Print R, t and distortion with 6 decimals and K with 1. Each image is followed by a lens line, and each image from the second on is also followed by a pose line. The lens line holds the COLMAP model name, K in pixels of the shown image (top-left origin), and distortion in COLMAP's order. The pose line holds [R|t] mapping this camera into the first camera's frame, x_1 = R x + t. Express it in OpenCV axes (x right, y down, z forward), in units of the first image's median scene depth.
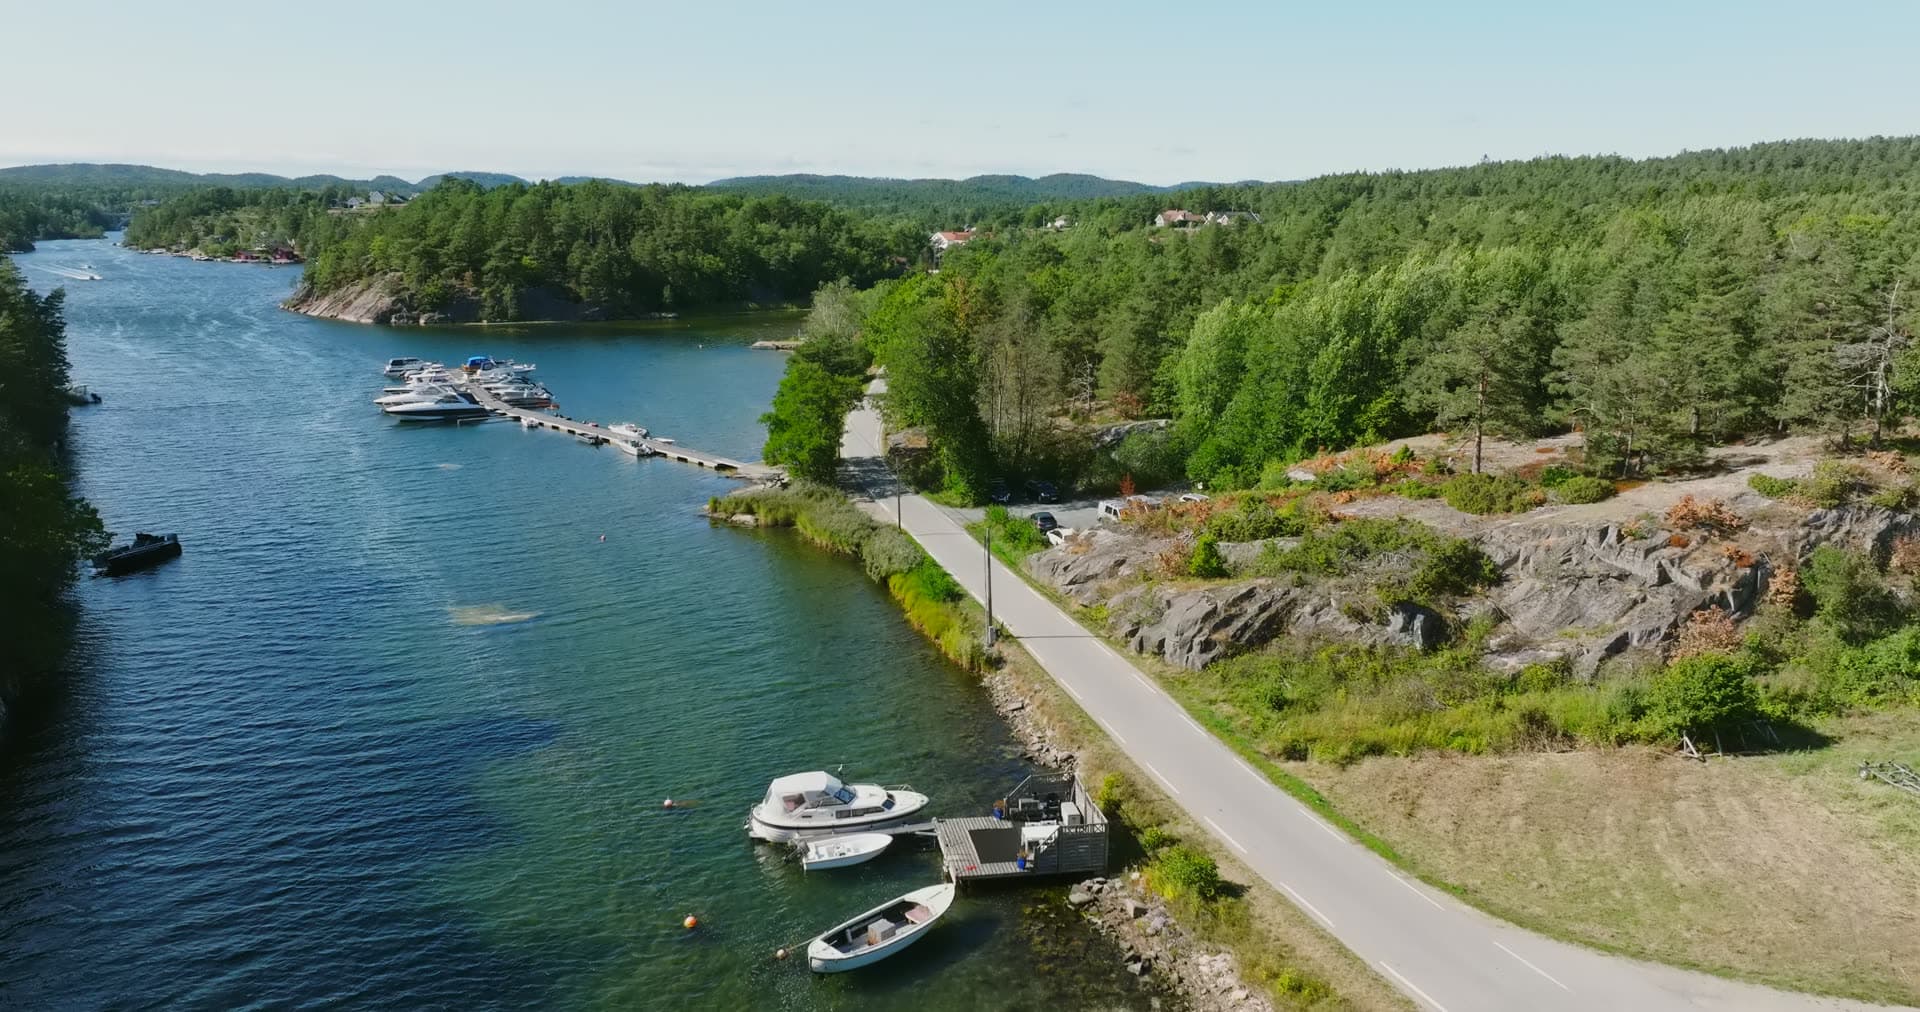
lens RADIAL K [[1358.8, 0, 966.6], [0, 1358.8, 506.6], [0, 0, 1]] dist [0.003148, 0.012704]
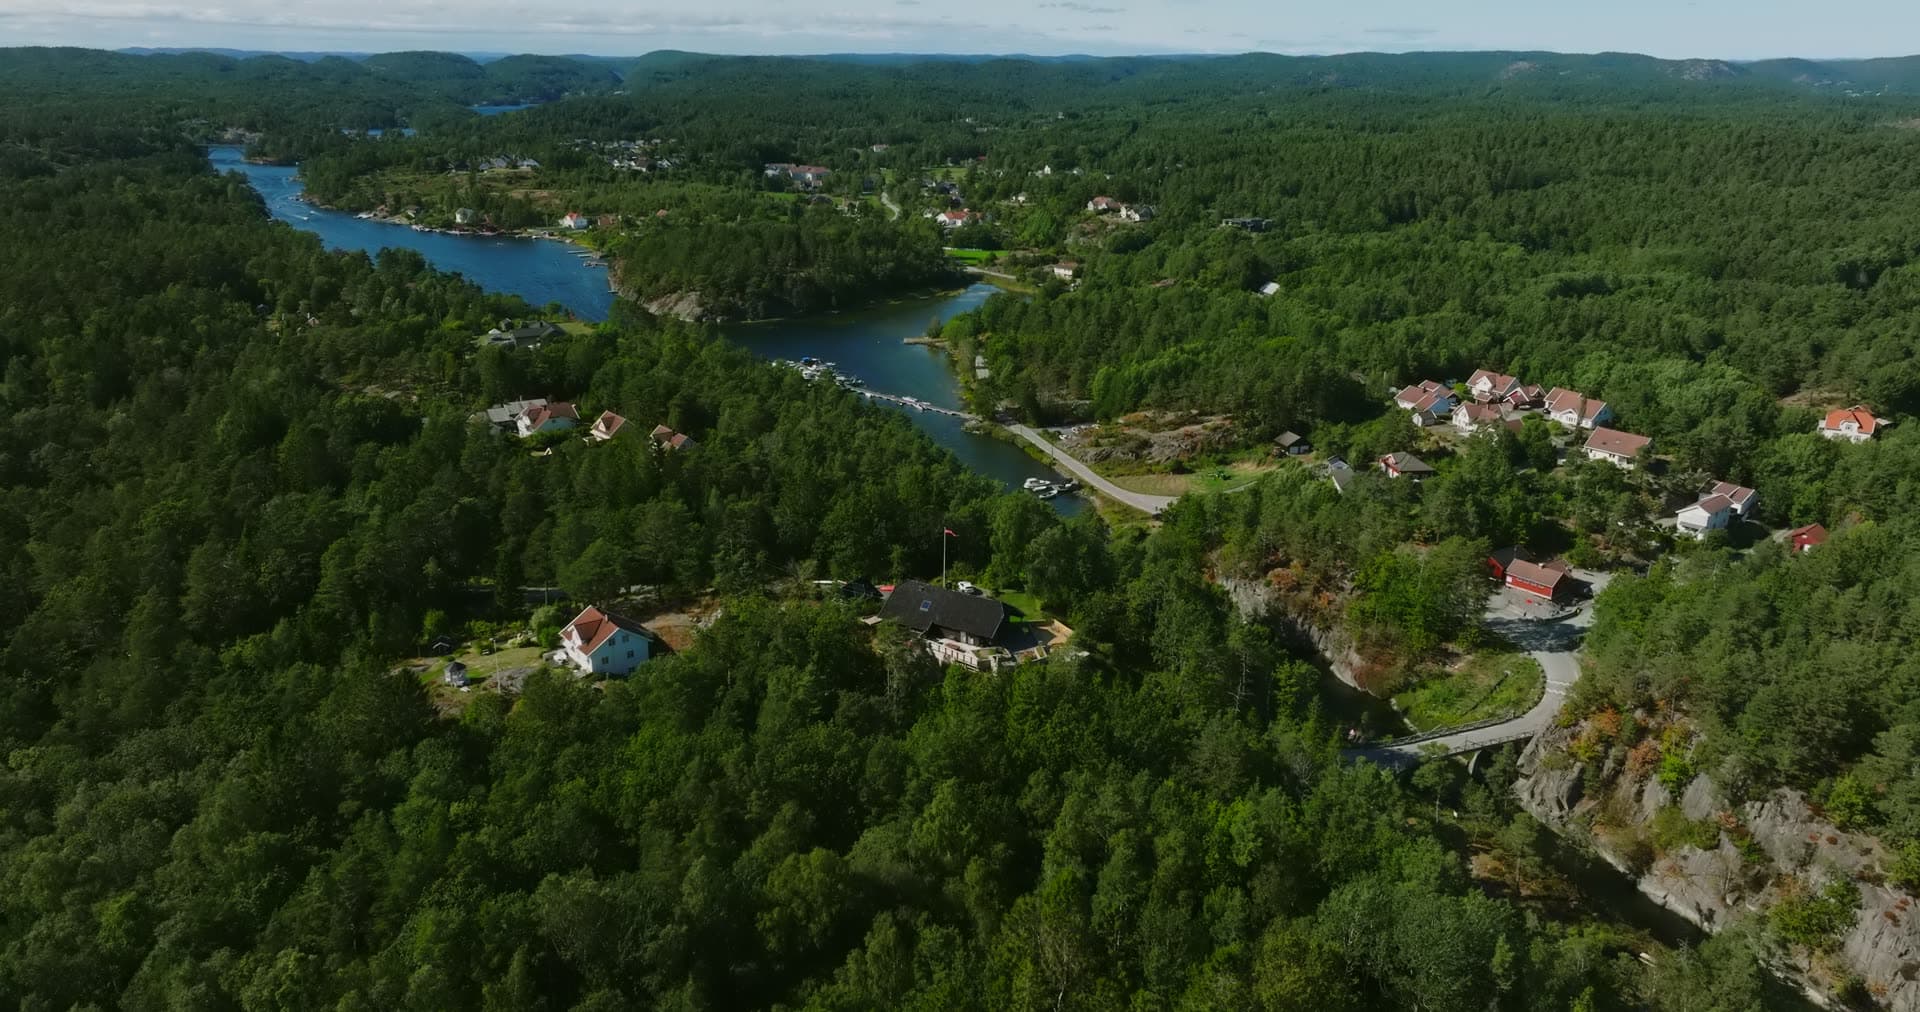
lens RADIAL K [[1358.8, 0, 1000.1], [0, 1358.8, 486.5], [0, 0, 1]] dist [0.003148, 0.012704]
pose [[0.997383, -0.015749, 0.070557, -0.278032], [0.009827, 0.996459, 0.083503, -0.116927], [-0.071623, -0.082591, 0.994007, -2.077107]]
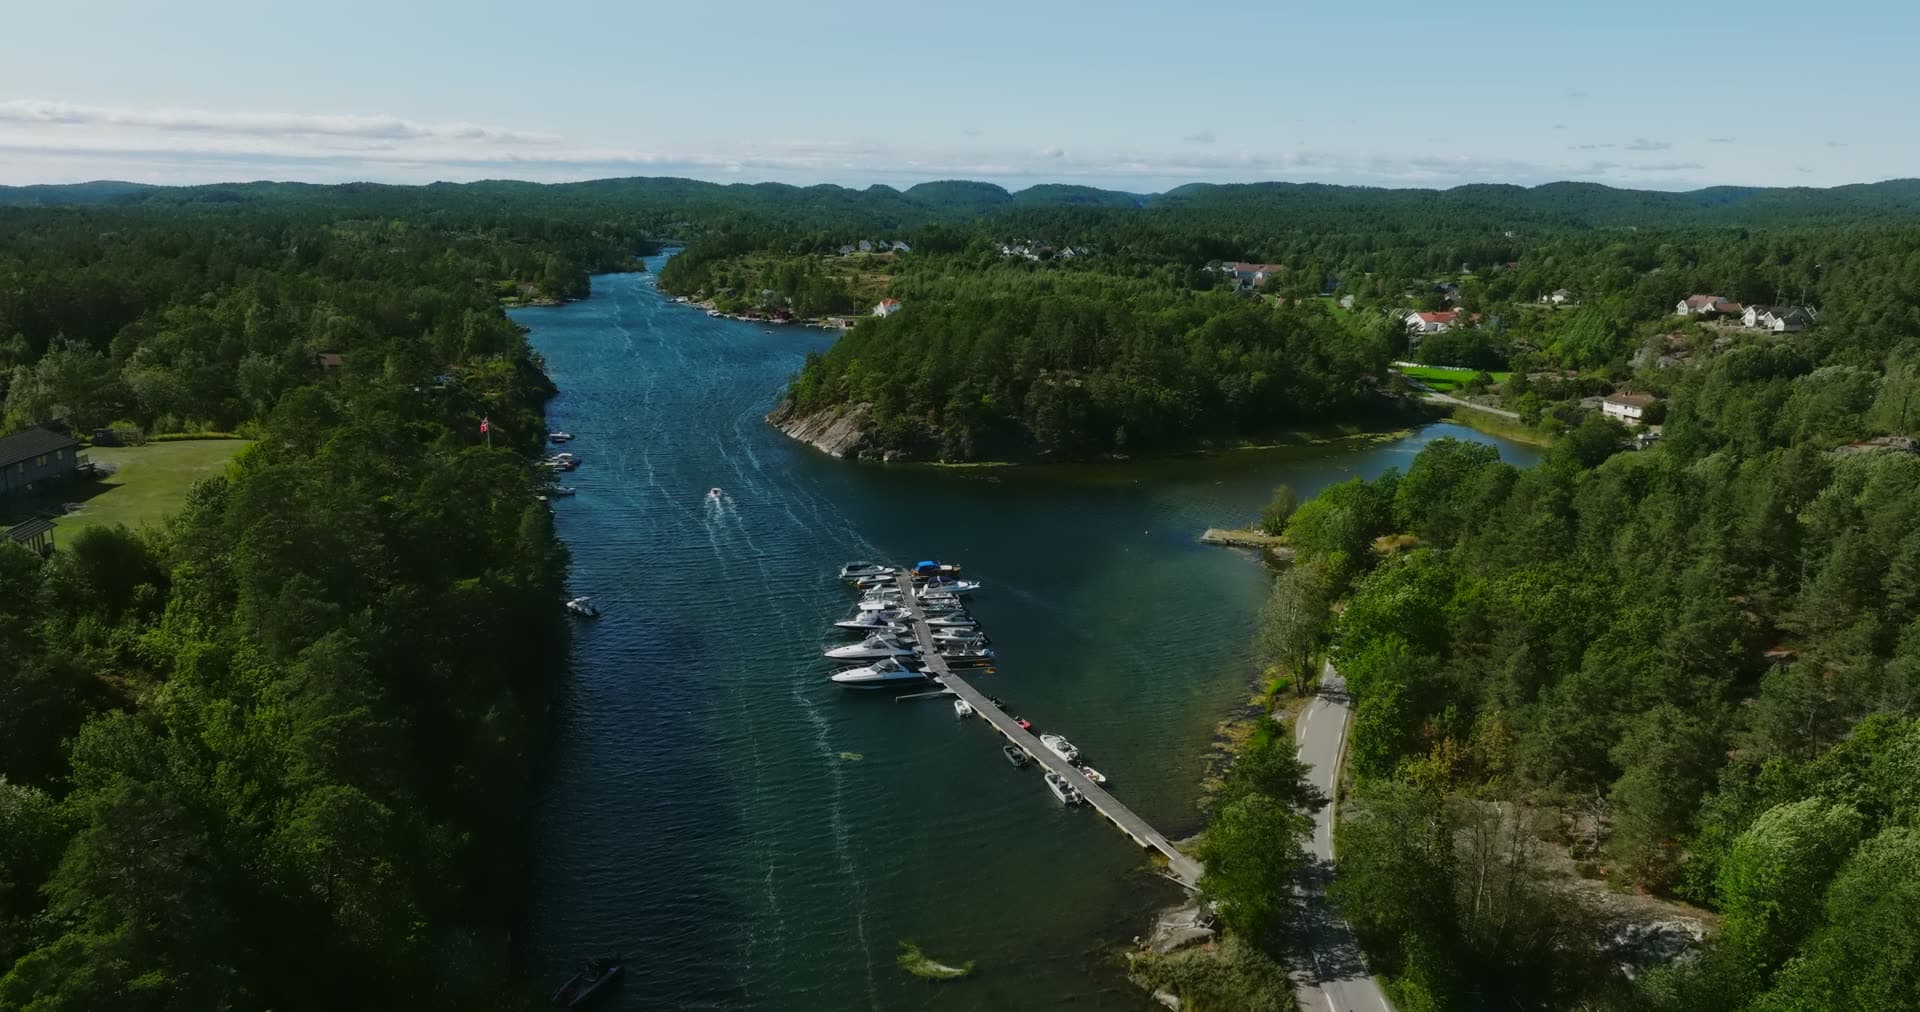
lens RADIAL K [[1358.8, 0, 958.7], [0, 1358.8, 513.1], [0, 0, 1]] dist [0.003148, 0.012704]
pose [[0.943602, 0.077937, -0.321777, -0.023596], [-0.076150, 0.996931, 0.018158, -0.241730], [0.322205, 0.007369, 0.946641, 0.079389]]
